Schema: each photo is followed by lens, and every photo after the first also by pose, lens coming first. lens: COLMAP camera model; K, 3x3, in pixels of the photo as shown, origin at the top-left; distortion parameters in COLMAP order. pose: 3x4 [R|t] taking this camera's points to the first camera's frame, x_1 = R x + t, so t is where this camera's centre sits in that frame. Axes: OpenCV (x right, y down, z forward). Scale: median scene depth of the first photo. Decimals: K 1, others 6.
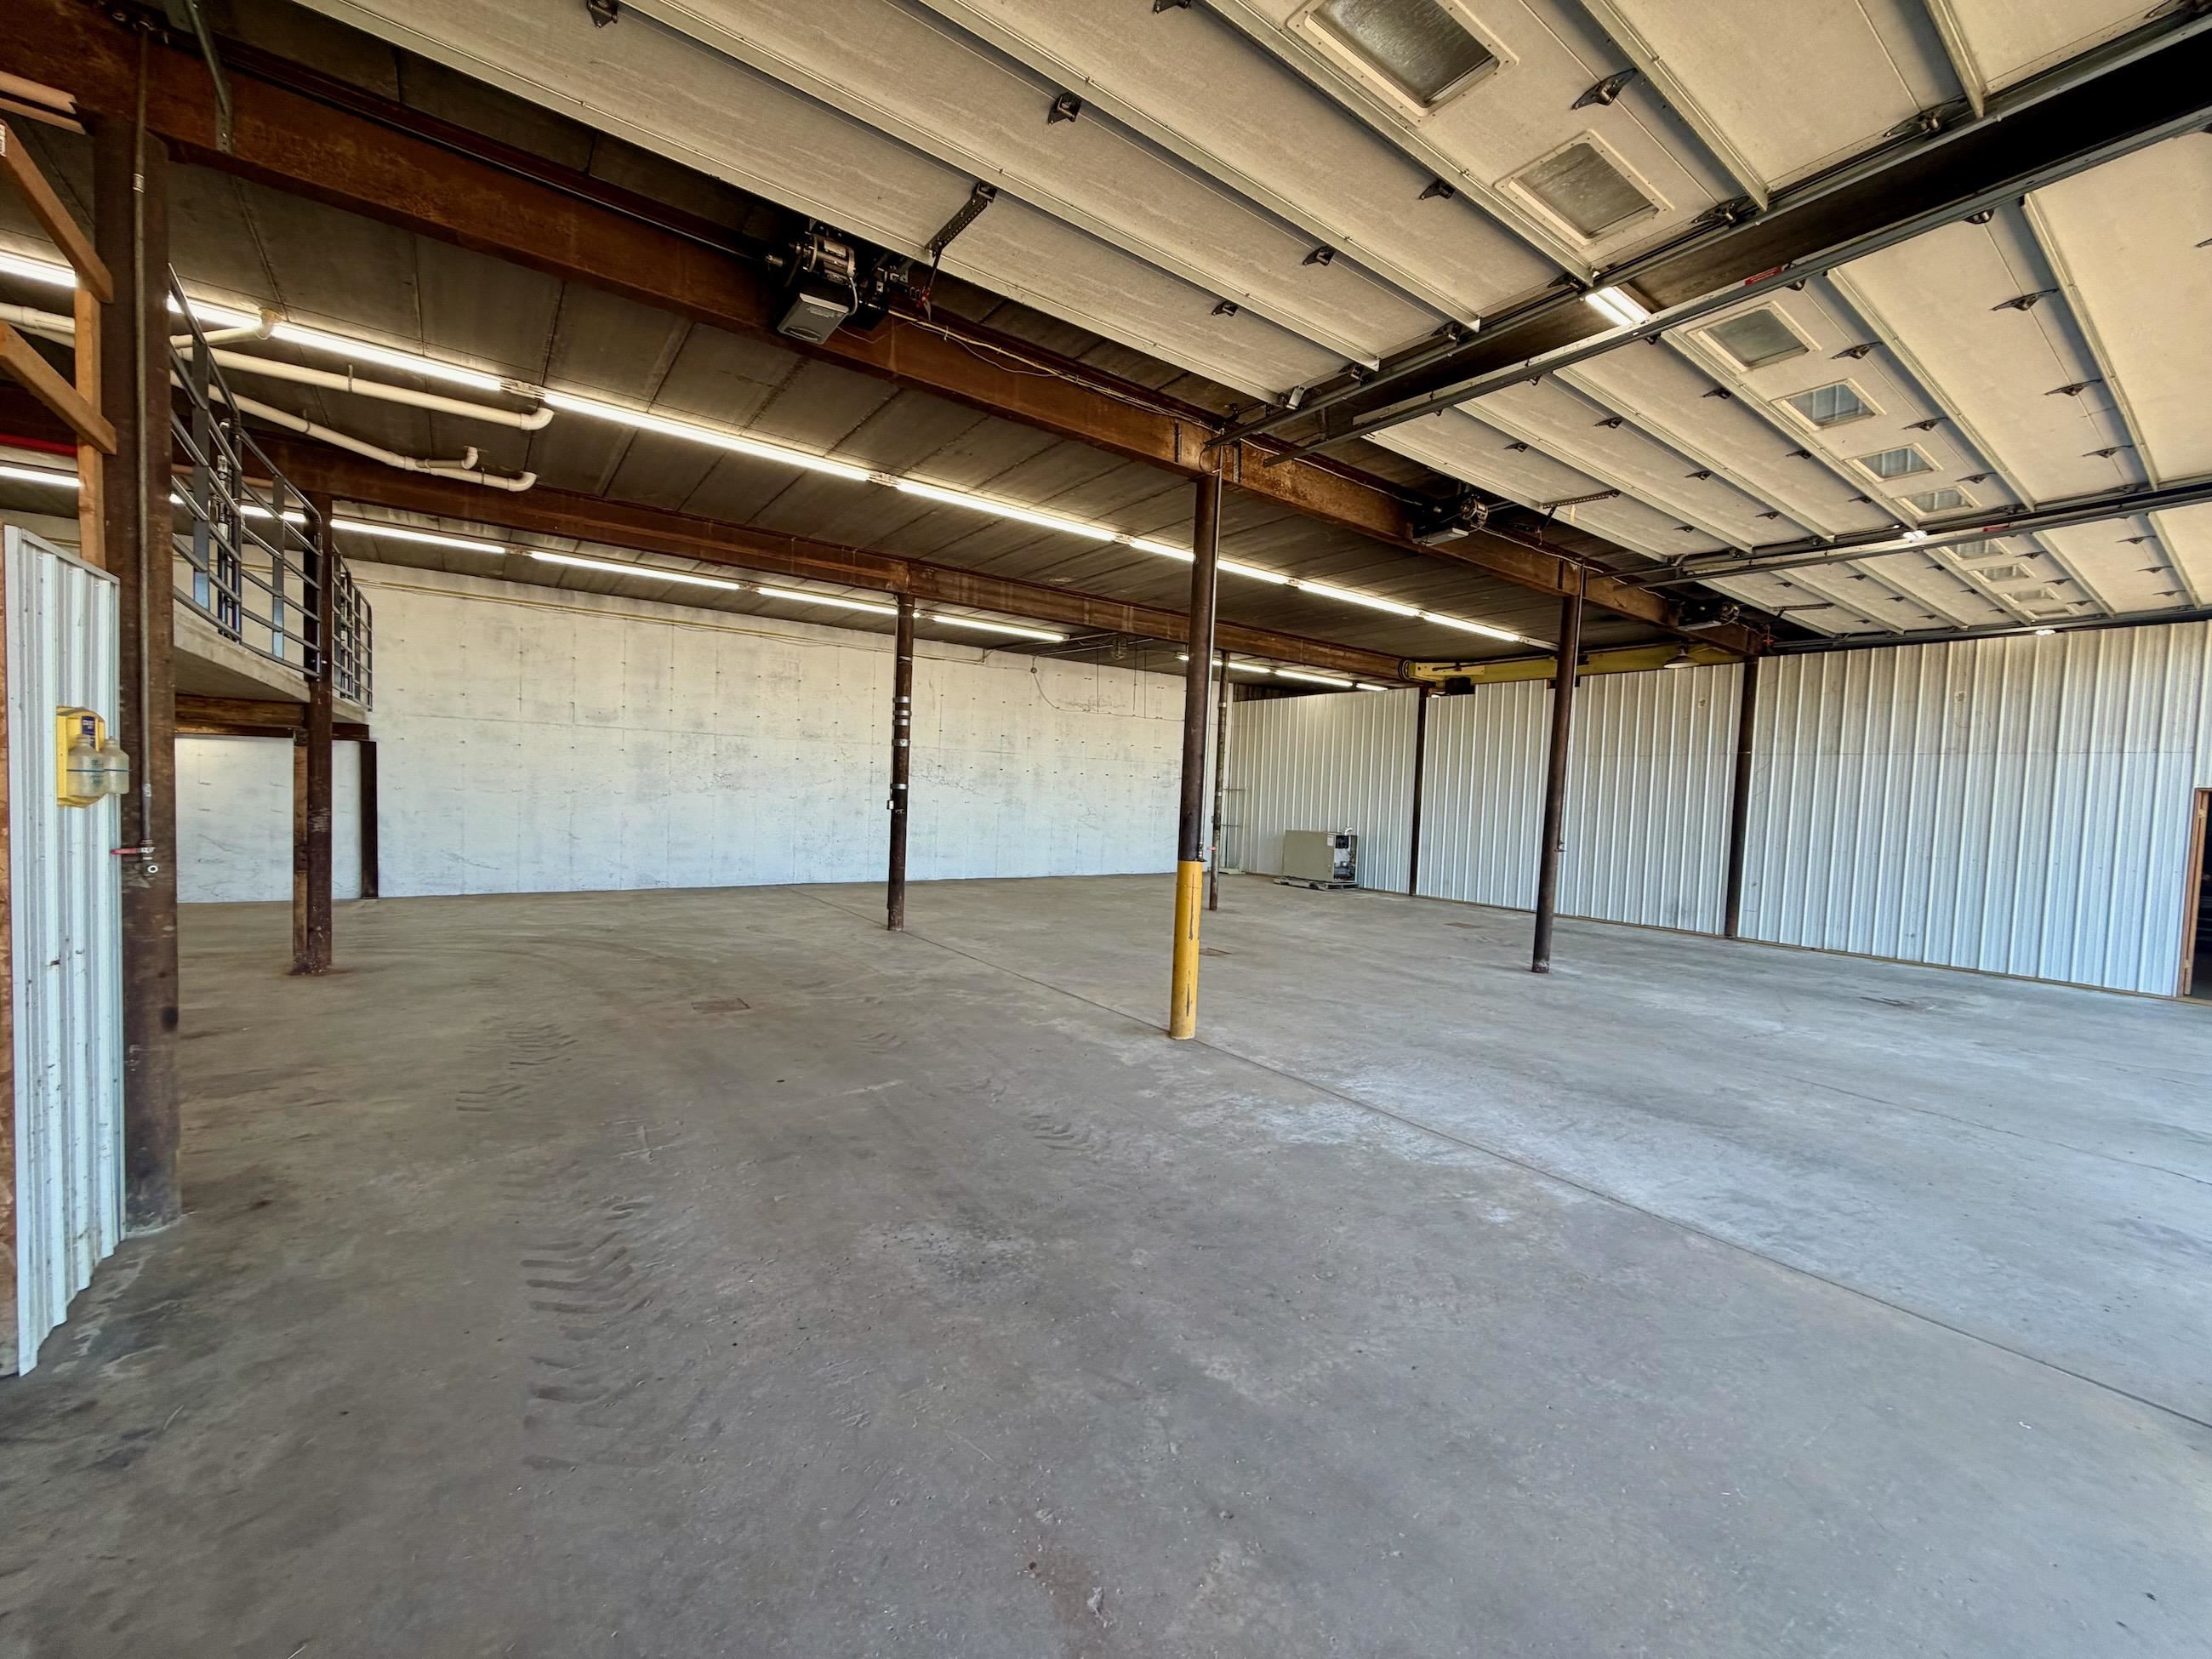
lens RADIAL K [[878.2, 0, 1098.0], [0, 878.2, 821.5], [0, 0, 1]] dist [-0.000005, 0.000591]
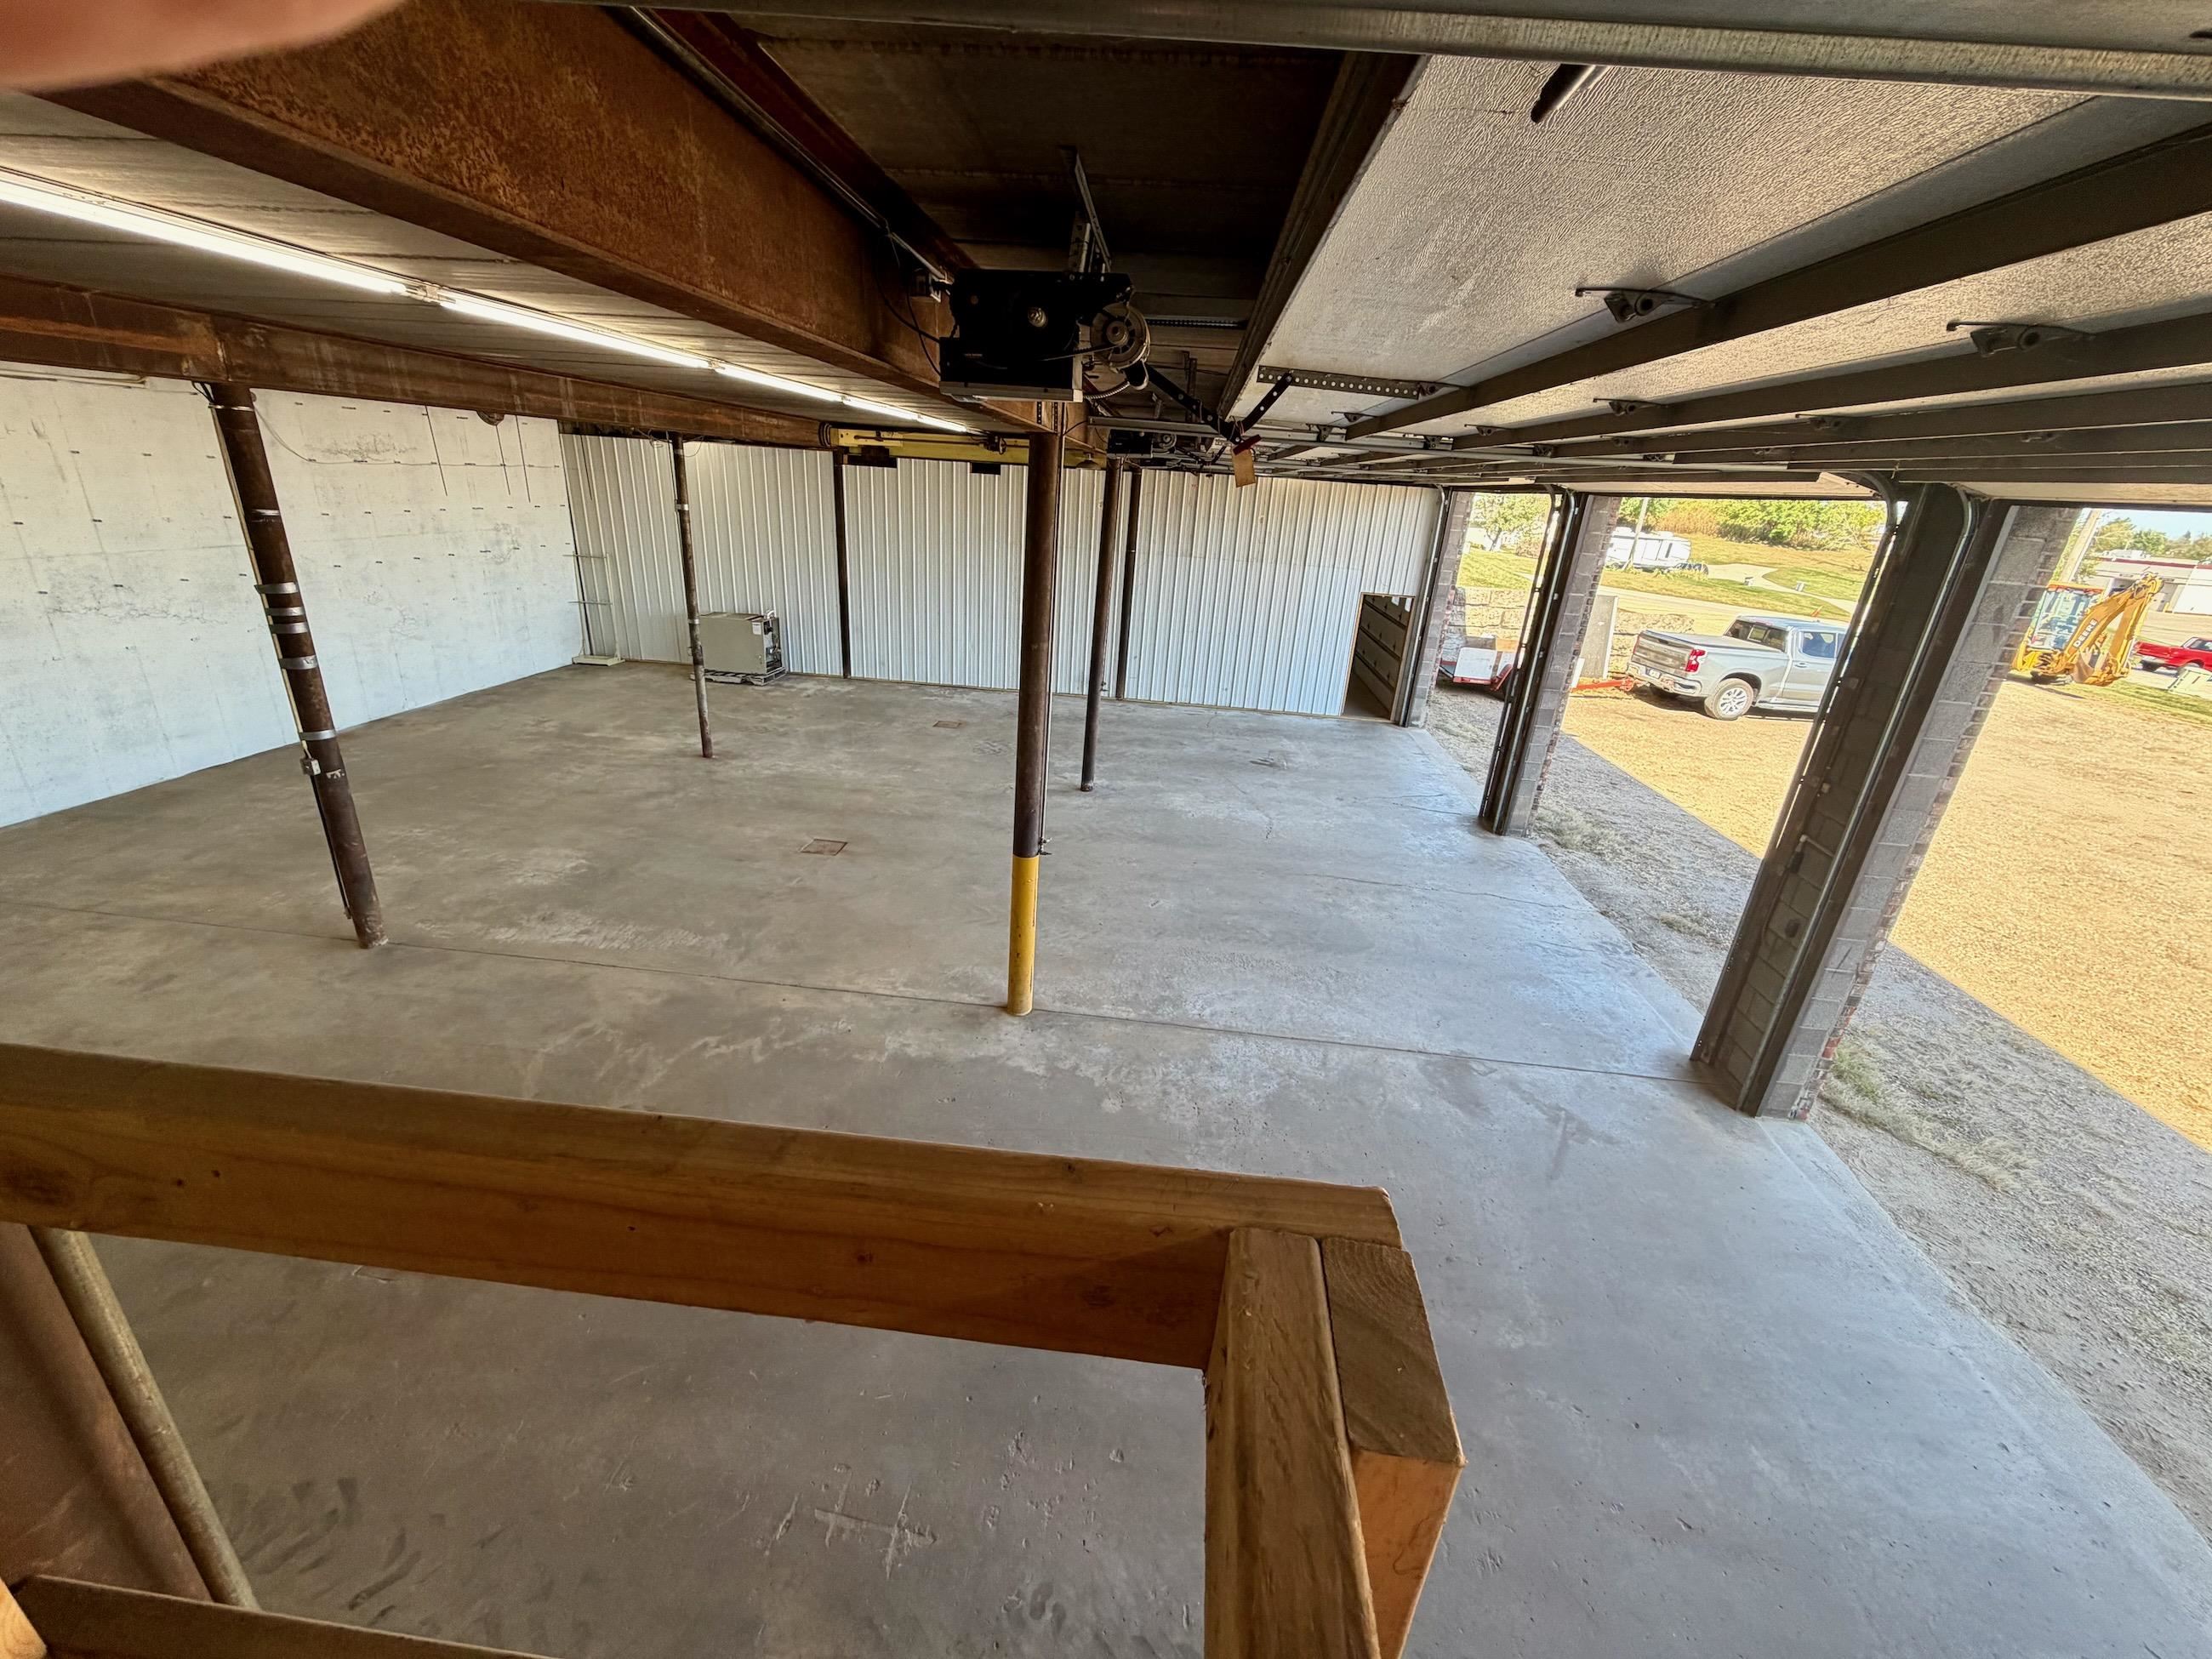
lens RADIAL K [[878.2, 0, 1094.1], [0, 878.2, 824.9], [0, 0, 1]] dist [-0.000005, 0.000591]
pose [[0.662506, -0.274501, 0.696948, -0.306907], [-0.006302, 0.928358, 0.371634, -0.206957], [-0.749031, -0.250602, 0.613312, 0.212273]]
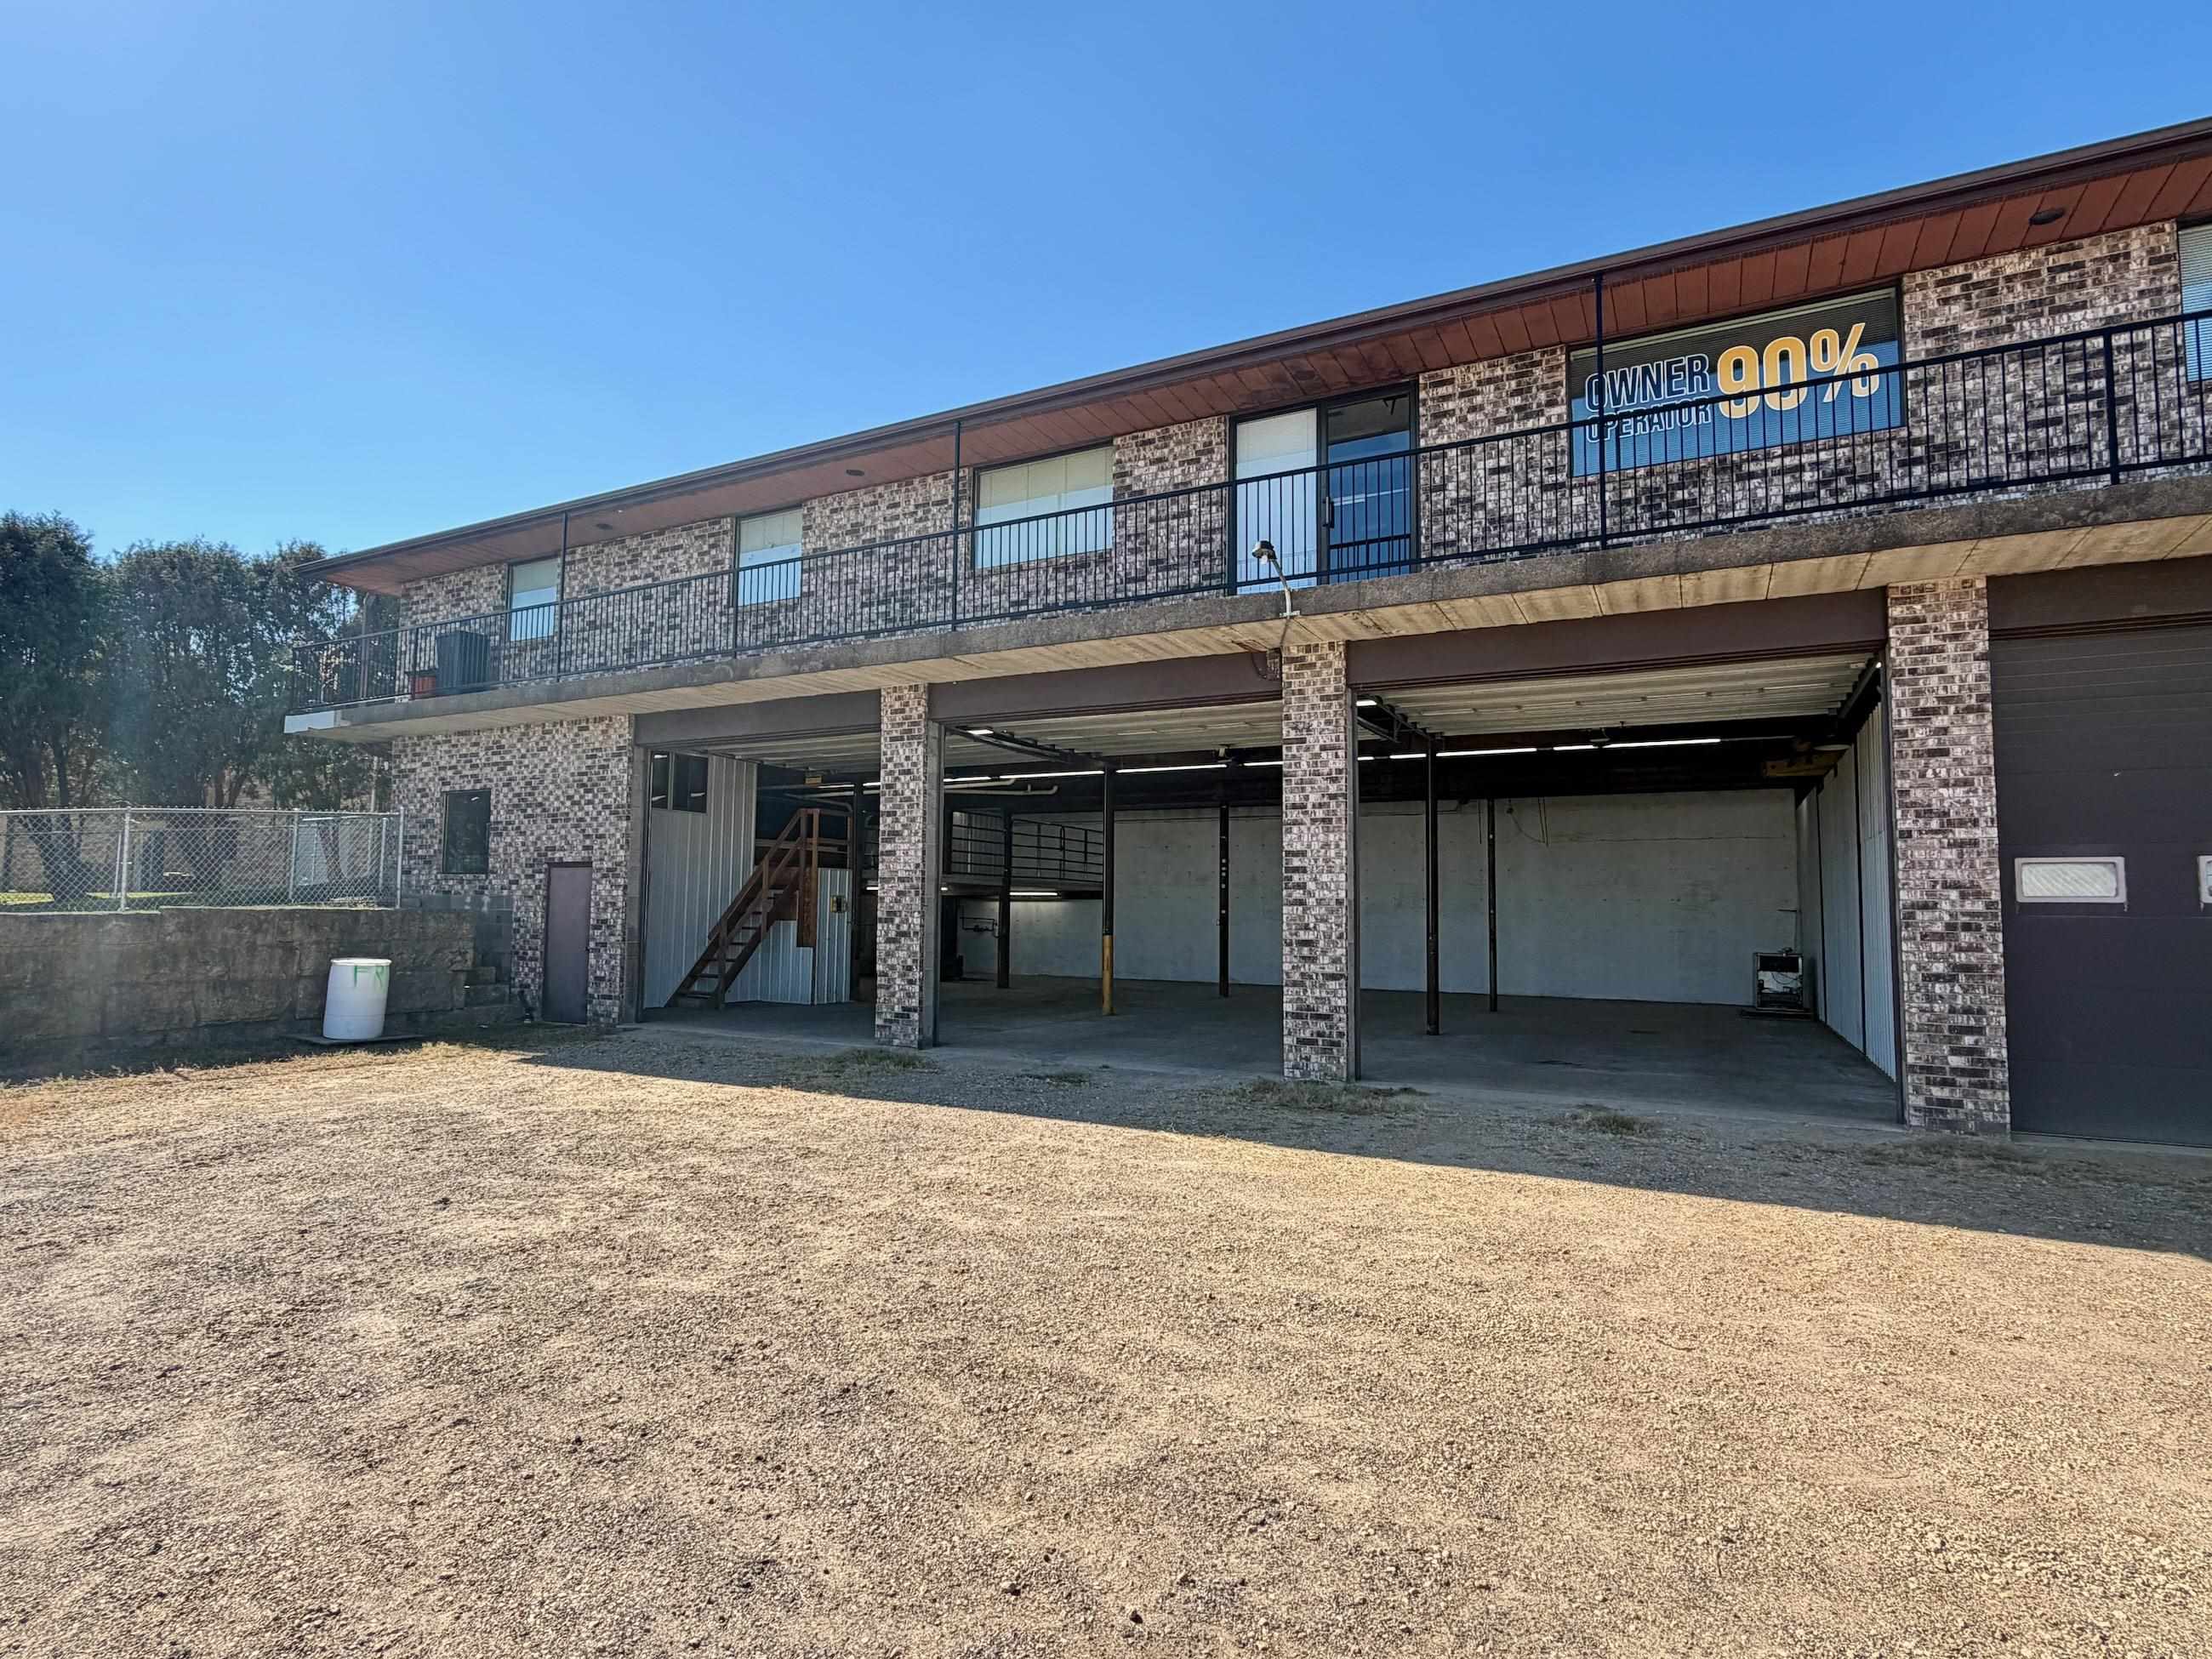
lens RADIAL K [[1157.9, 0, 1095.7], [0, 1157.9, 839.8], [0, 0, 1]] dist [-0.003534, -0.000195]
pose [[0.447790, -0.091608, -0.889434, 1.650940], [-0.028219, 0.992794, -0.116461, 0.089216], [0.893693, 0.077249, 0.441978, -0.224319]]
